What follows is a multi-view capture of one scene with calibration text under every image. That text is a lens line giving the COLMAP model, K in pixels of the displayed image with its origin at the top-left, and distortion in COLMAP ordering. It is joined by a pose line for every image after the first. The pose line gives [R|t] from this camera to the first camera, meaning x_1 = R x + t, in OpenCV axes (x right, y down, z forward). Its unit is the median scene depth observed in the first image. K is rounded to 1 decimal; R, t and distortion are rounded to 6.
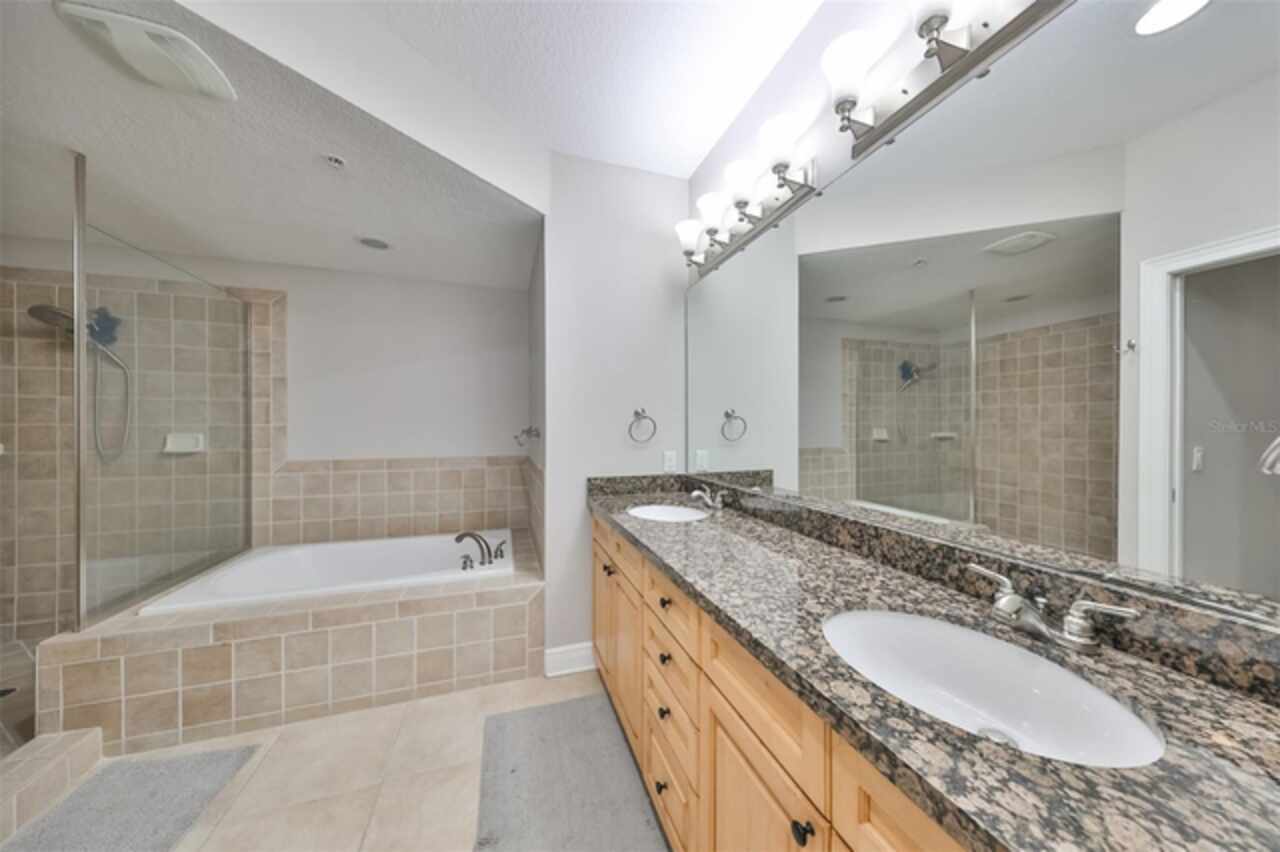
lens RADIAL K [[399.7, 0, 639.8], [0, 399.7, 430.6], [0, 0, 1]] dist [0.001367, 0.000001]
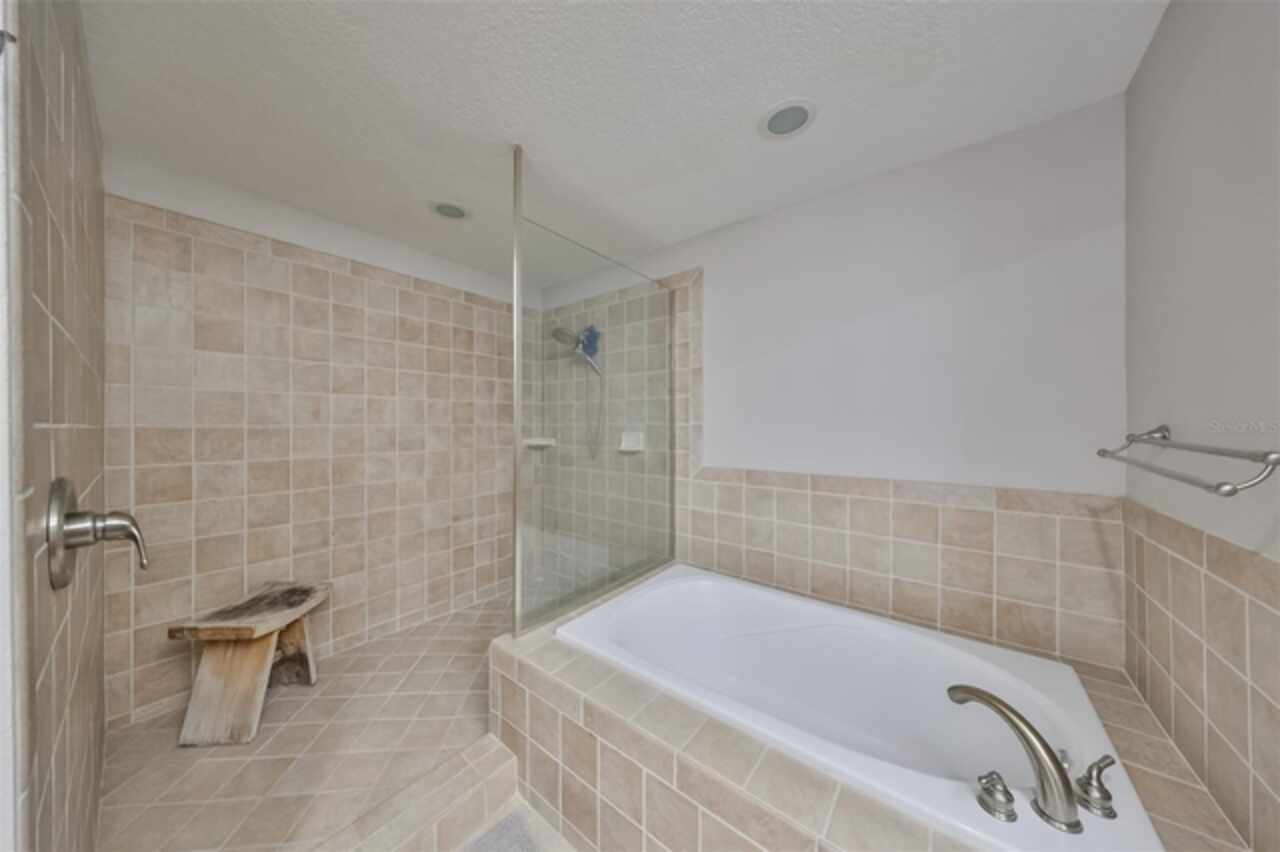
lens RADIAL K [[399.7, 0, 642.2], [0, 399.7, 425.4], [0, 0, 1]] dist [0.001367, 0.000001]
pose [[0.551799, 0.001099, -0.833976, -0.256426], [-0.002650, 0.999996, -0.000435, -0.010170], [0.833973, 0.002450, 0.551800, 0.440793]]
